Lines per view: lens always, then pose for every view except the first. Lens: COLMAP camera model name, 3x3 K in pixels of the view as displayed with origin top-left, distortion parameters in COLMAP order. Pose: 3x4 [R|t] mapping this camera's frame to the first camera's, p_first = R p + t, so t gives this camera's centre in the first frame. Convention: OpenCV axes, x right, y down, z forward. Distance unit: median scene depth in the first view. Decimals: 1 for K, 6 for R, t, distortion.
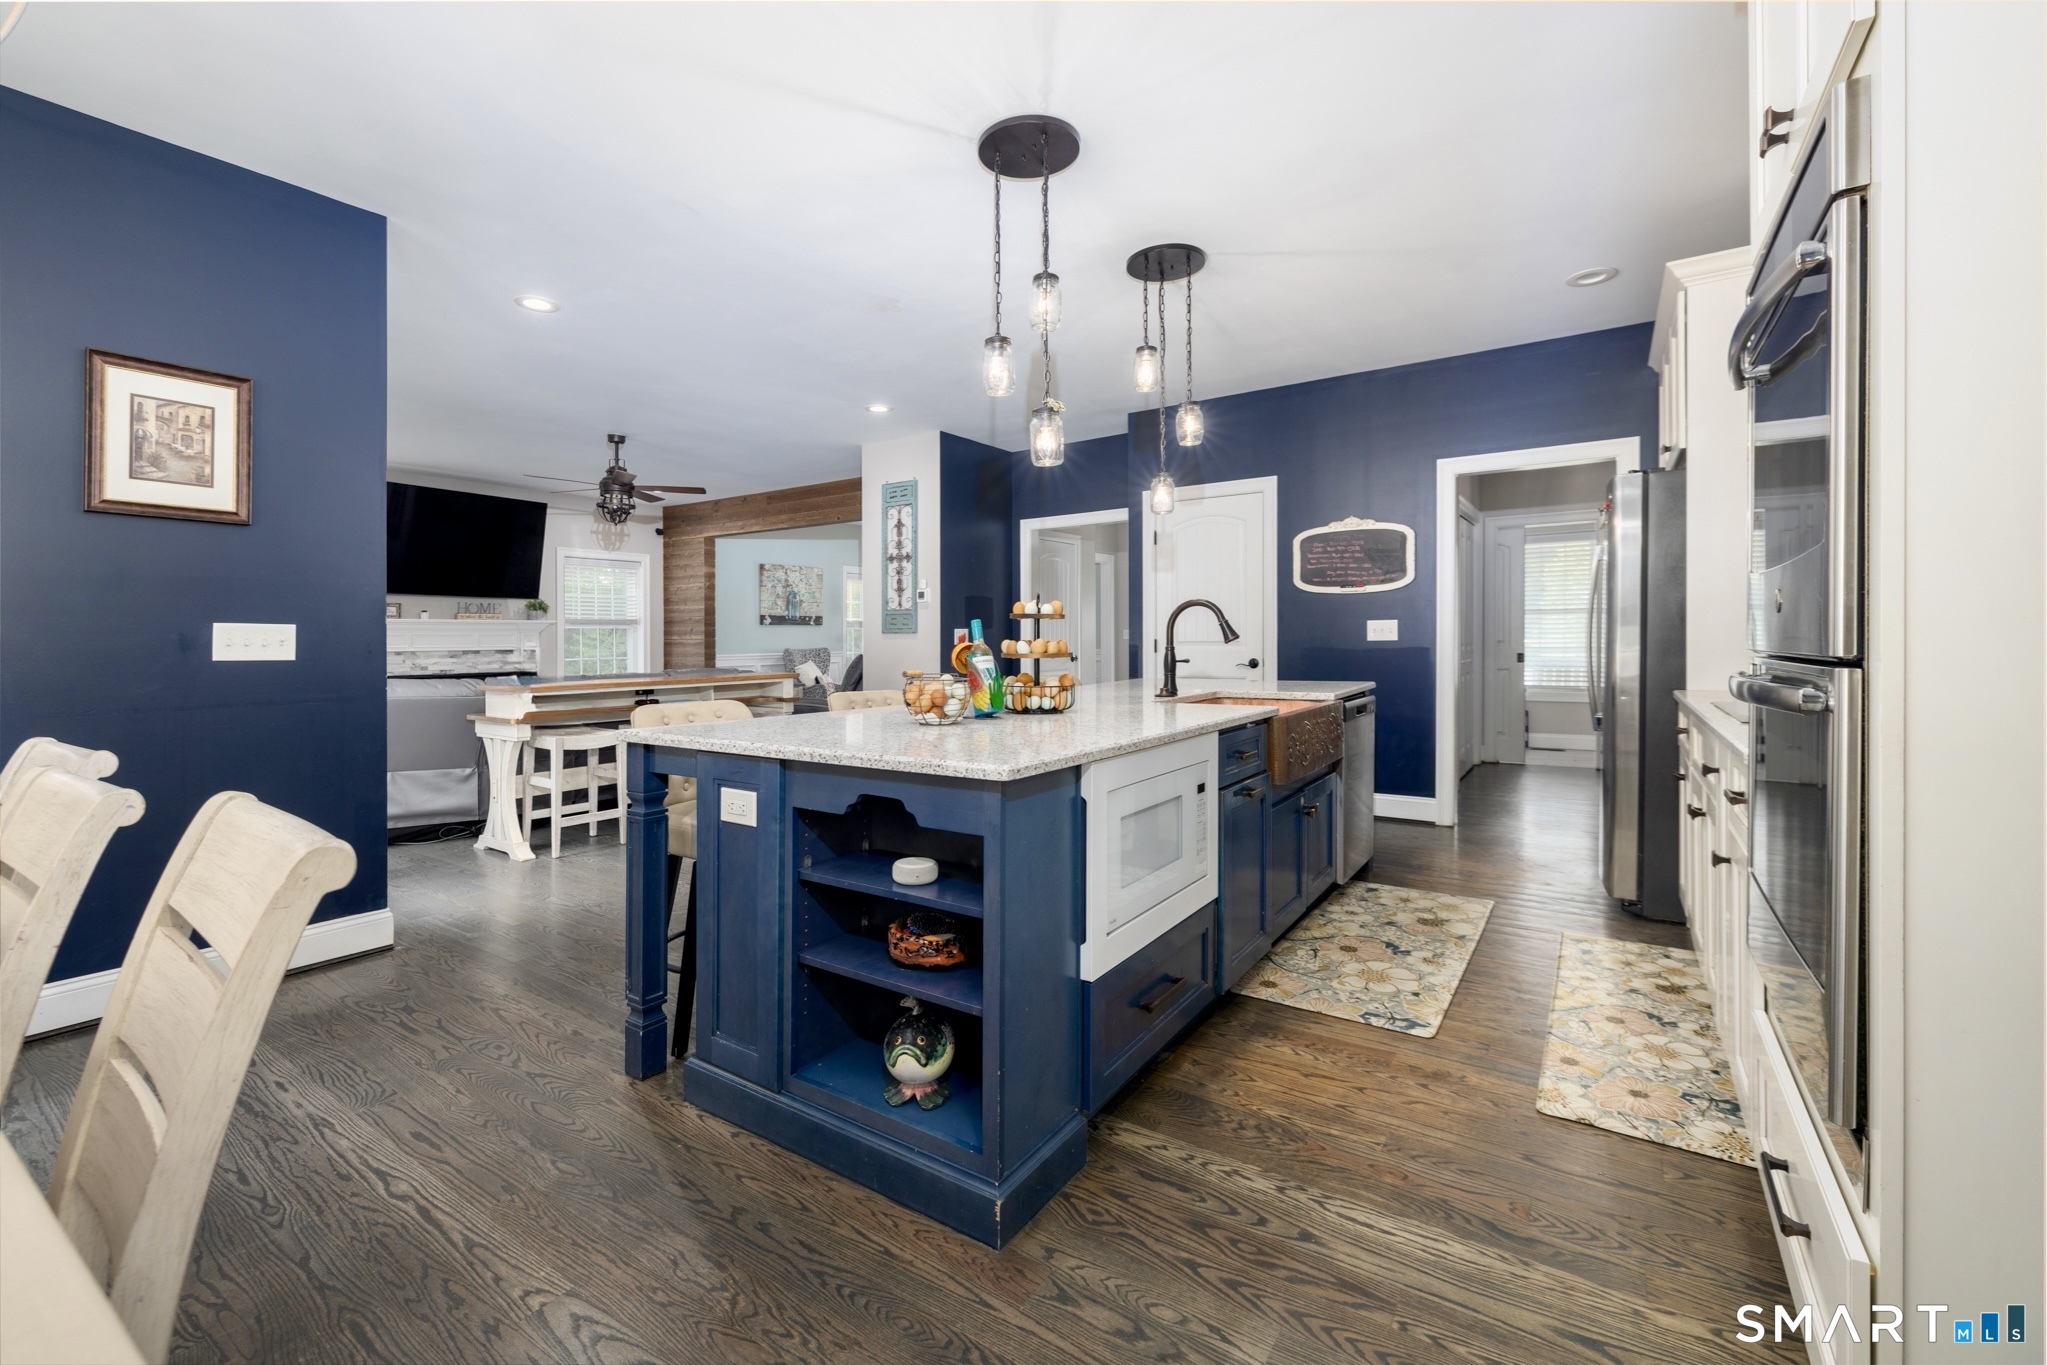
lens RADIAL K [[863.2, 0, 975.5], [0, 863.2, 637.1], [0, 0, 1]] dist [-0.002725, 0.001002]
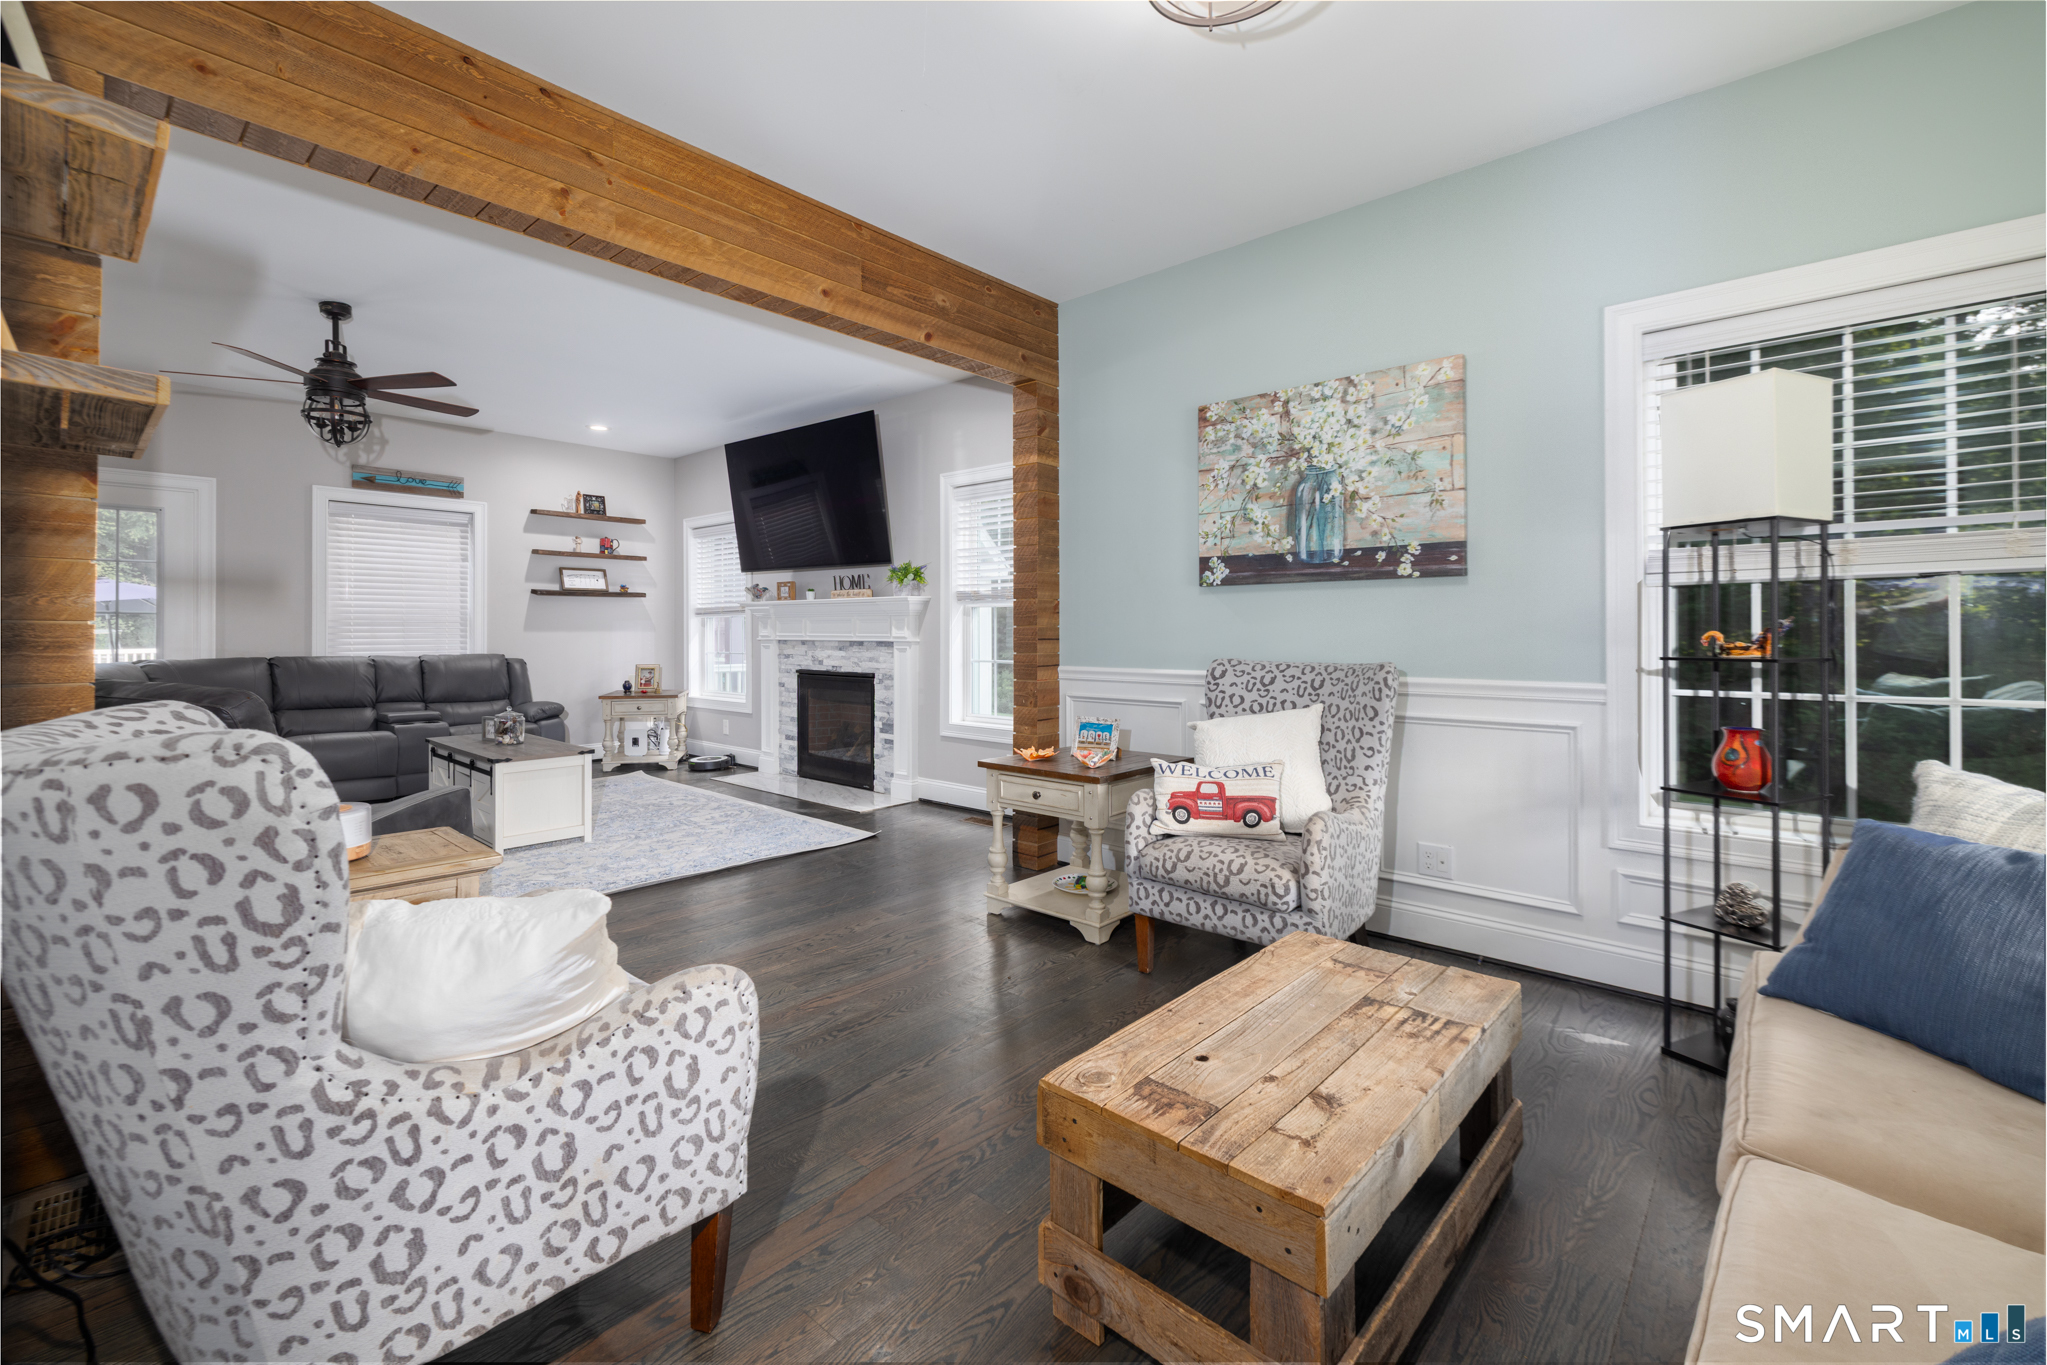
lens RADIAL K [[863.2, 0, 1004.0], [0, 863.2, 649.8], [0, 0, 1]] dist [-0.002725, 0.001002]
pose [[-0.099642, 0.030565, -0.994554, 0.346181], [-0.000519, 0.999526, 0.030770, 0.000914], [0.995023, 0.003582, -0.099579, 3.324156]]
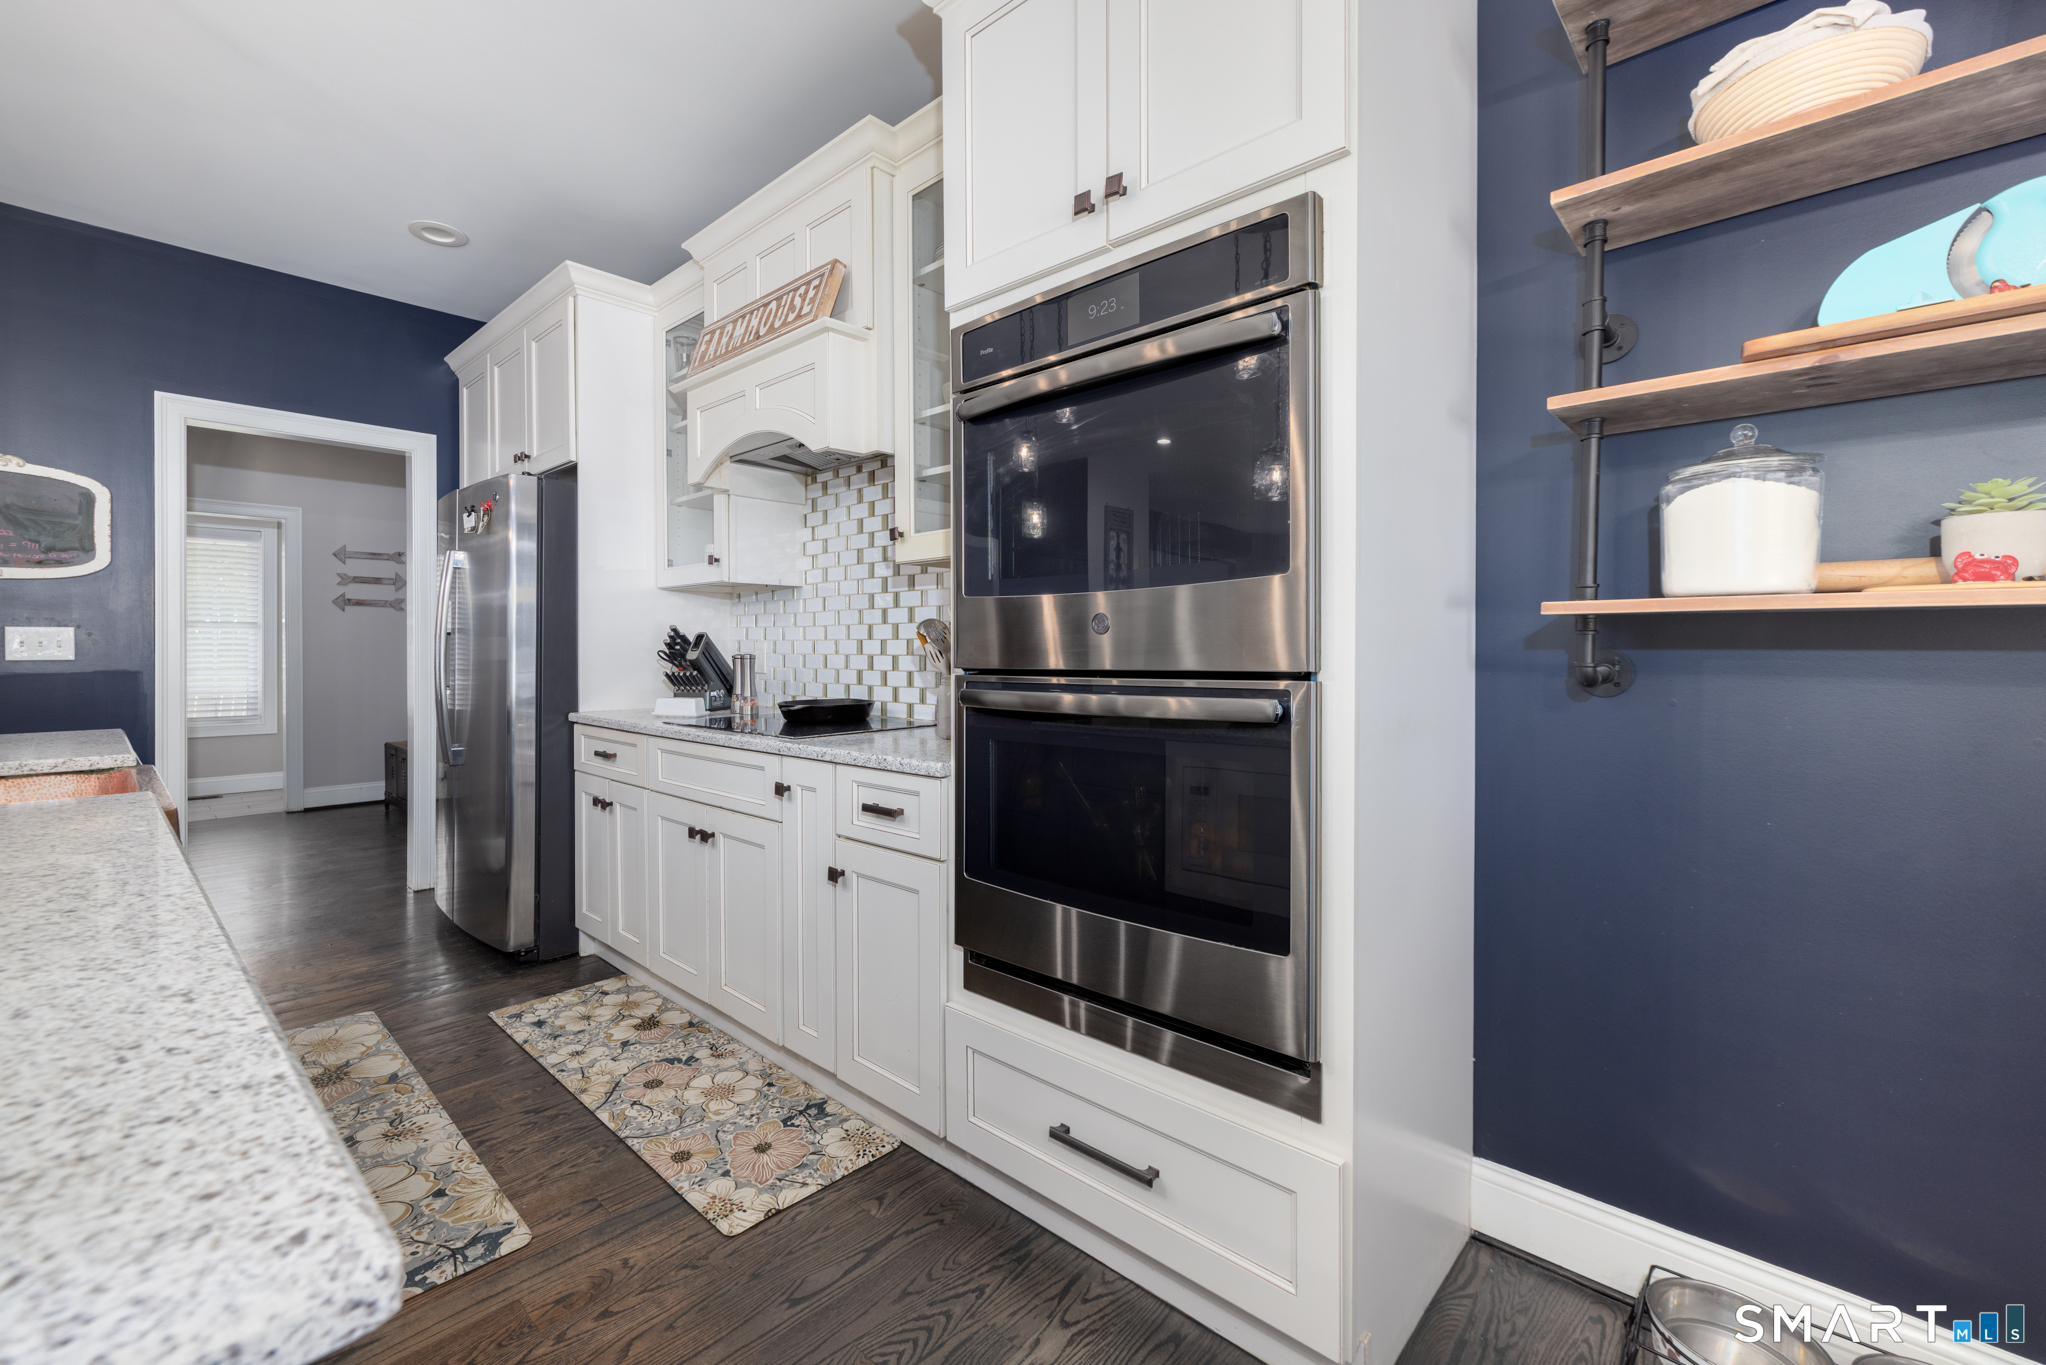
lens RADIAL K [[862.8, 0, 1020.6], [0, 862.8, 656.4], [0, 0, 1]] dist [-0.002725, 0.001002]
pose [[0.119533, -0.000085, 0.992830, -0.083149], [-0.003412, 0.999994, 0.000496, -0.002594], [-0.992824, -0.003447, 0.119532, 0.410472]]
